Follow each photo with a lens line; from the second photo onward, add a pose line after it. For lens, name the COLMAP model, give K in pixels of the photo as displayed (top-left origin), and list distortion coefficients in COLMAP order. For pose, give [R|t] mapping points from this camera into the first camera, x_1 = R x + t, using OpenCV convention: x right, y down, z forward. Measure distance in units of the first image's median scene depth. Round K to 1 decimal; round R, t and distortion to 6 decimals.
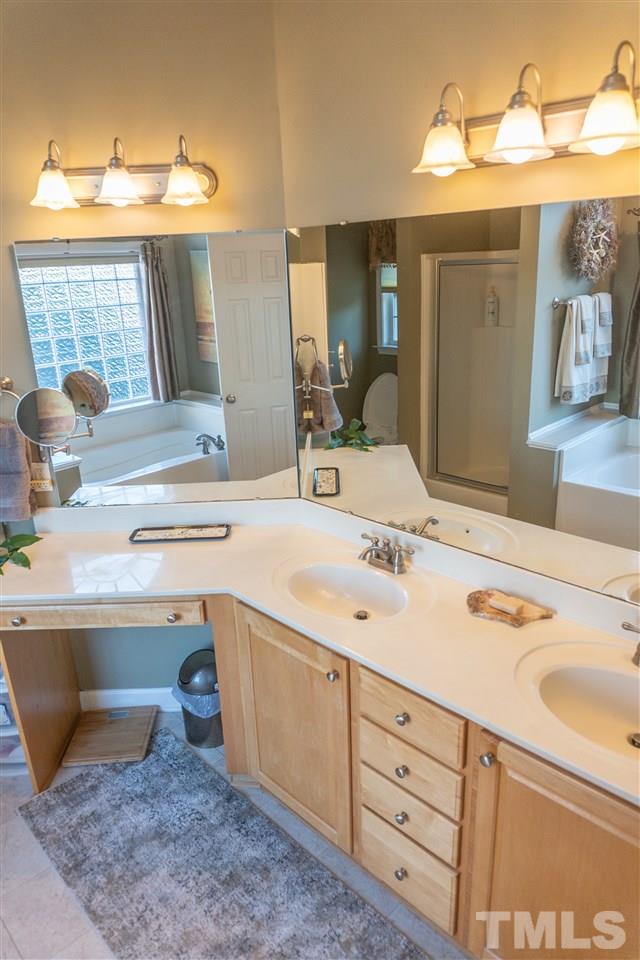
lens RADIAL K [[661.8, 0, 320.3], [0, 661.8, 477.0], [0, 0, 1]] dist [-0.017749, 0.006848]
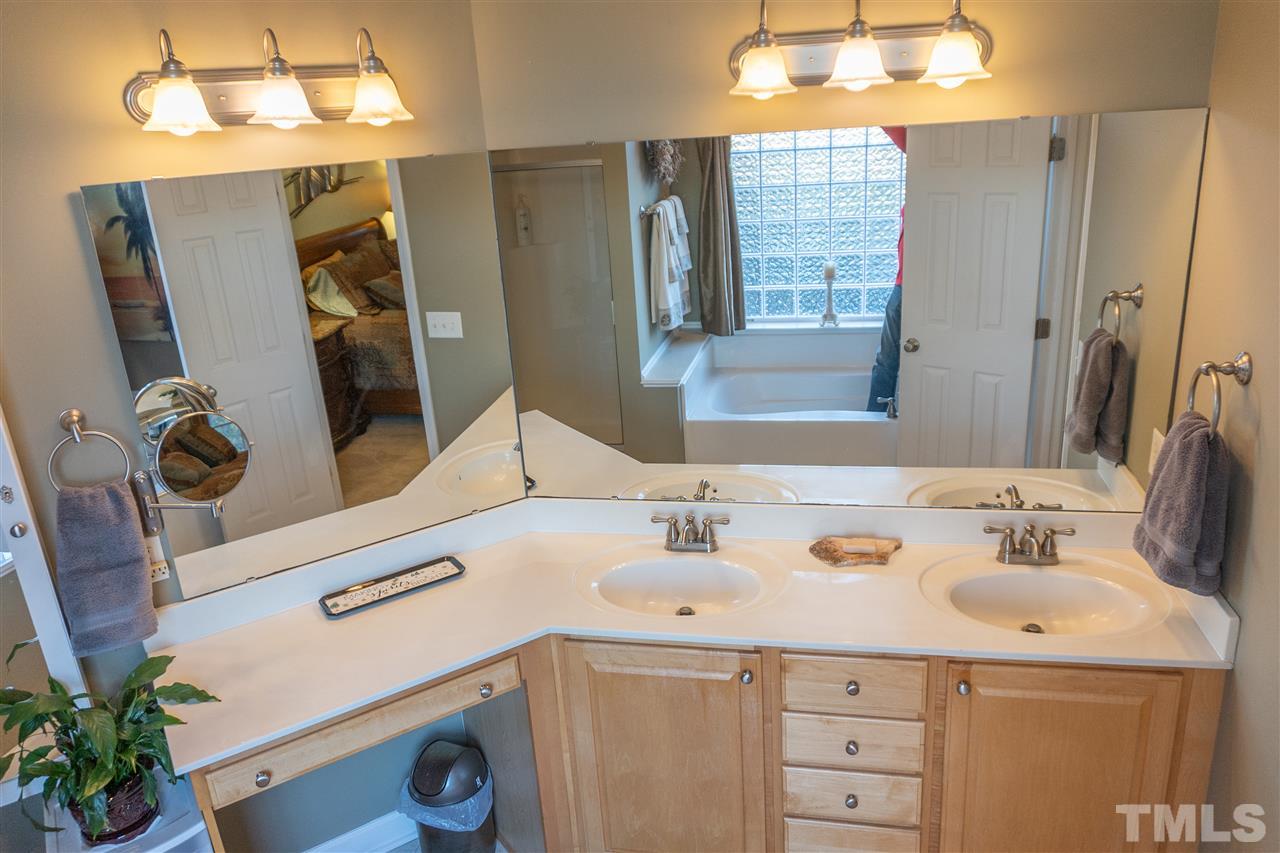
lens RADIAL K [[935.7, 0, 641.8], [0, 935.7, 429.8], [0, 0, 1]] dist [0.005908, -0.002863]
pose [[0.831336, -0.190862, 0.521969, -0.487894], [0.199788, 0.979031, 0.039789, -0.063922], [-0.518618, 0.071205, 0.852036, 0.010483]]
